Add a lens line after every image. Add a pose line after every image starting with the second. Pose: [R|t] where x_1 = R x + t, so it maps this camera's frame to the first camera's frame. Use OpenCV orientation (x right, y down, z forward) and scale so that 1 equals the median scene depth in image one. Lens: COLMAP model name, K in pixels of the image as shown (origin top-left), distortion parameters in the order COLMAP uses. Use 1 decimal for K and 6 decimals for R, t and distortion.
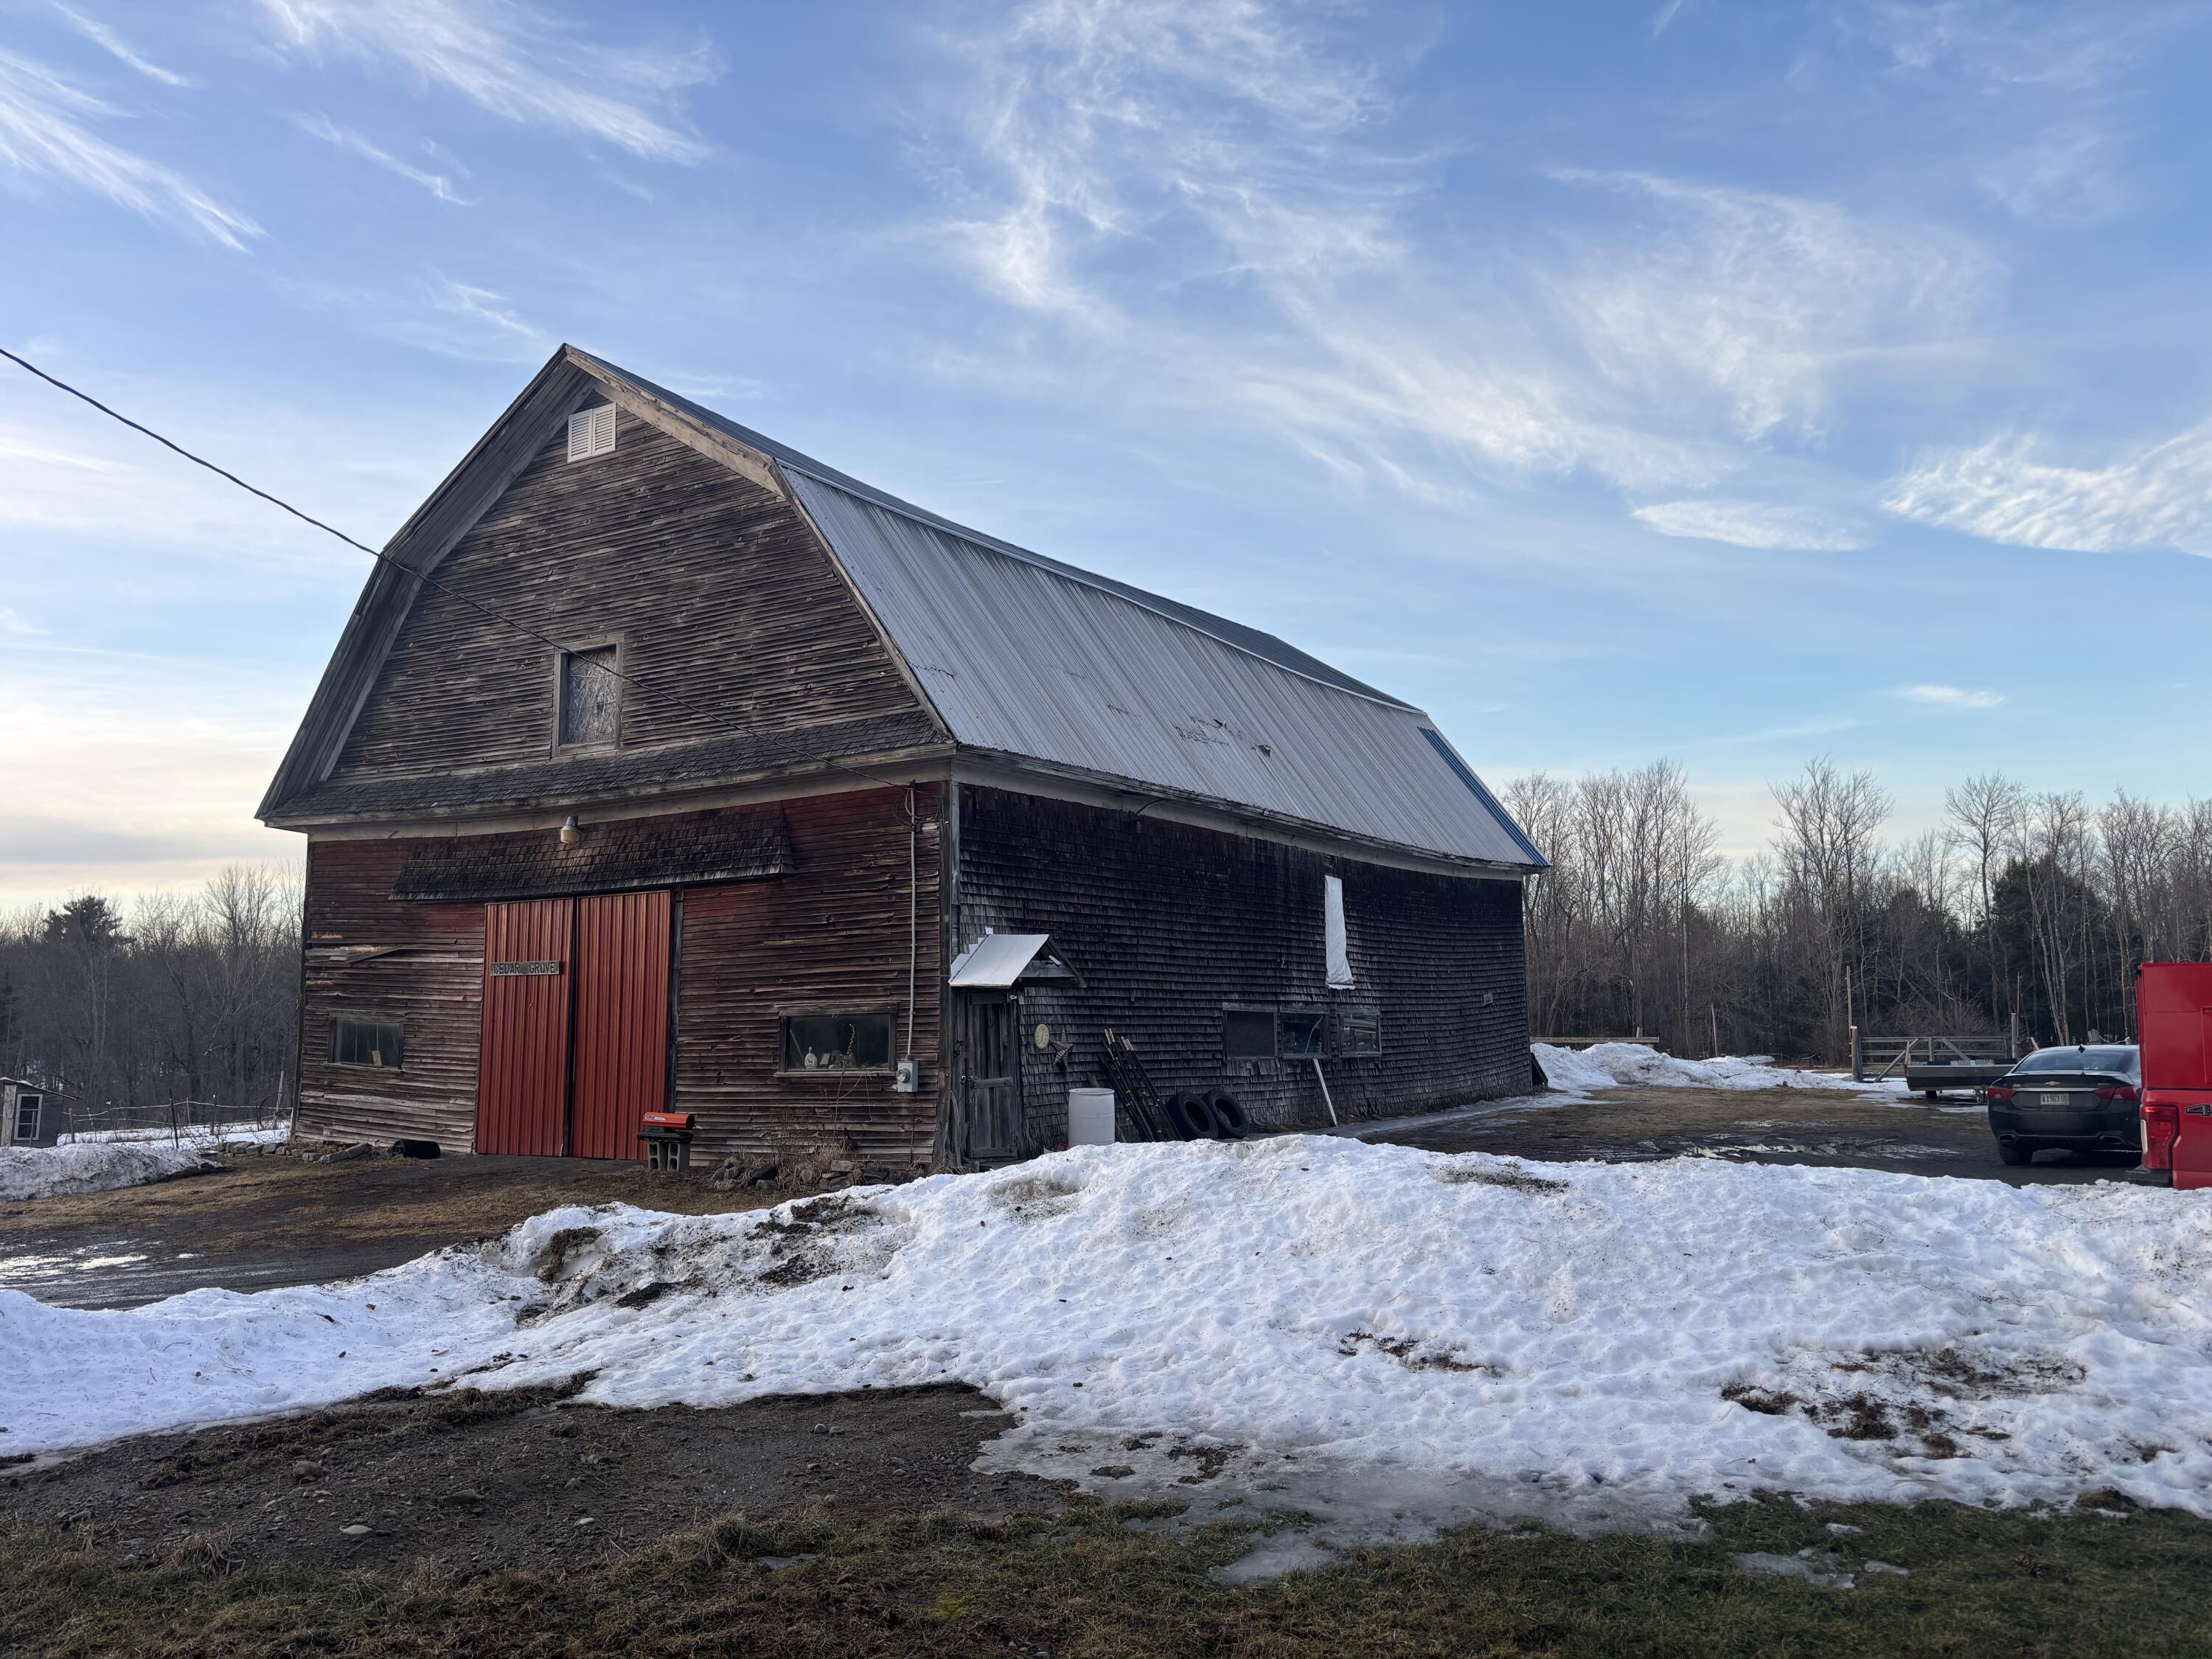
lens RADIAL K [[1672.0, 0, 1106.0], [0, 1672.0, 829.5], [0, 0, 1]] dist [0.068678, -0.070269]
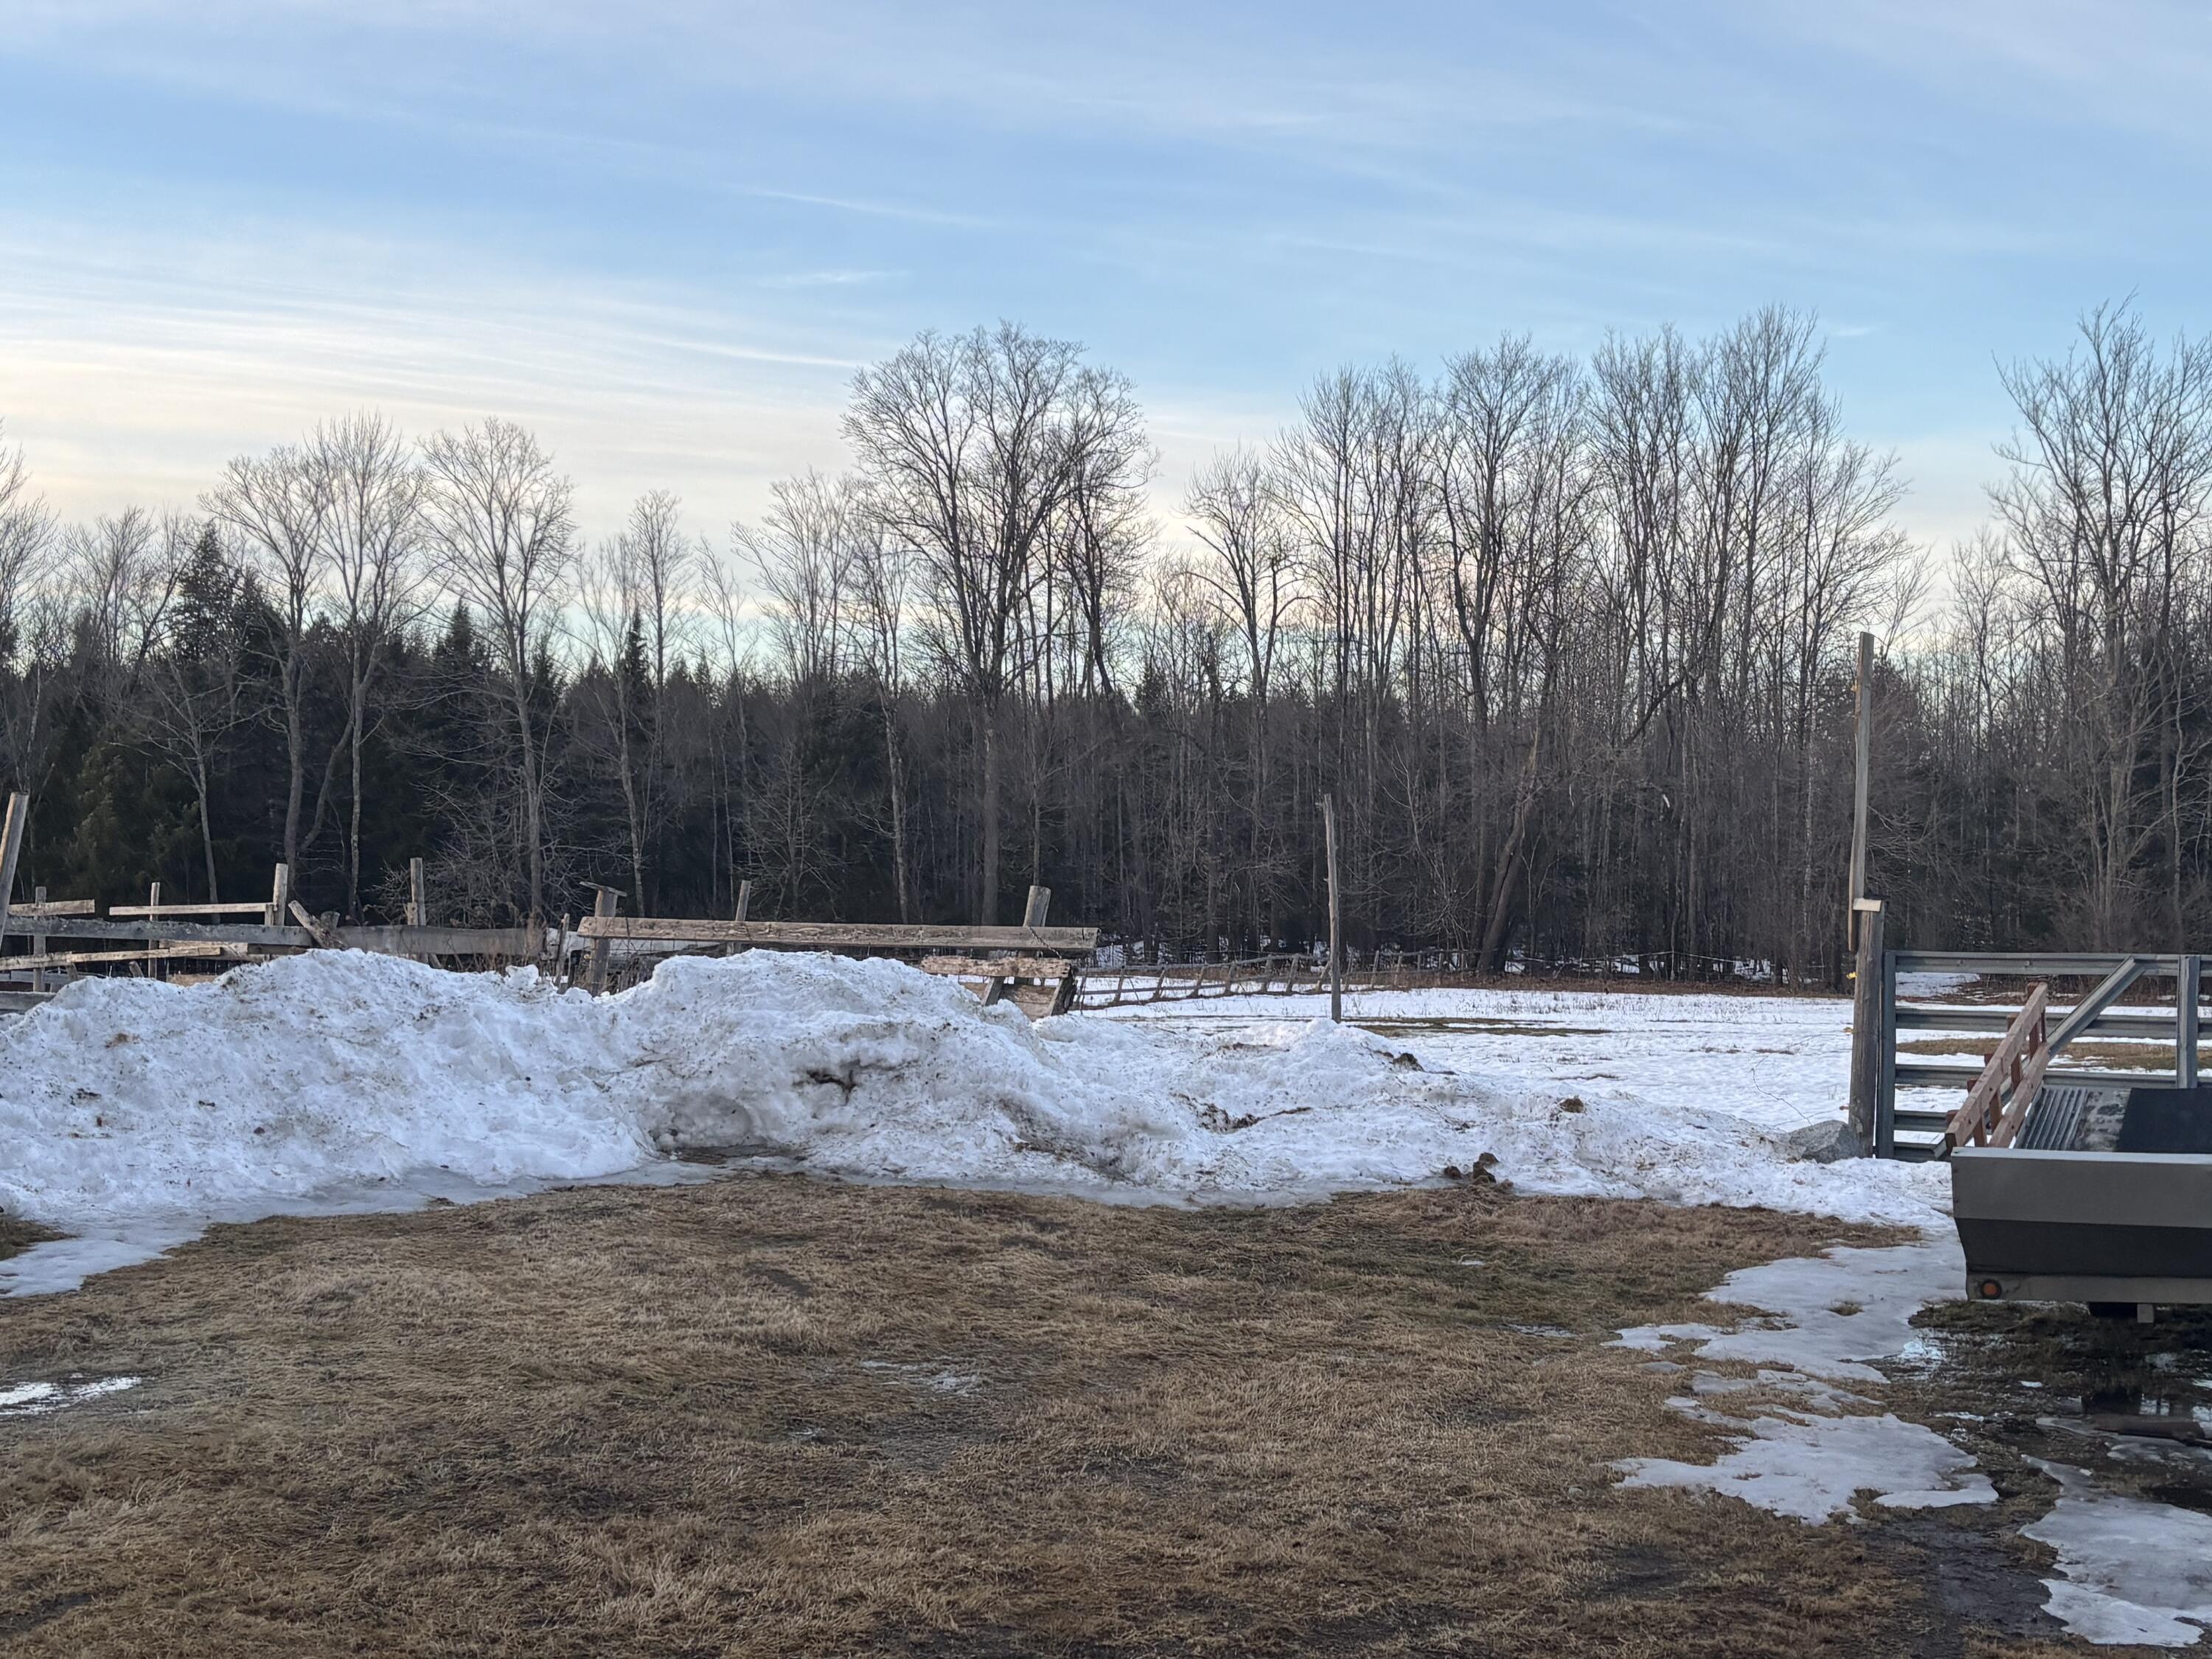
lens RADIAL K [[2954.8, 0, 1113.4], [0, 2954.8, 791.4], [0, 0, 1]] dist [0.209888, -0.700844]
pose [[0.997598, 0.022379, 0.065548, 0.111265], [-0.027808, 0.996151, 0.083127, 0.026258], [-0.063436, -0.084750, 0.994381, 0.219967]]
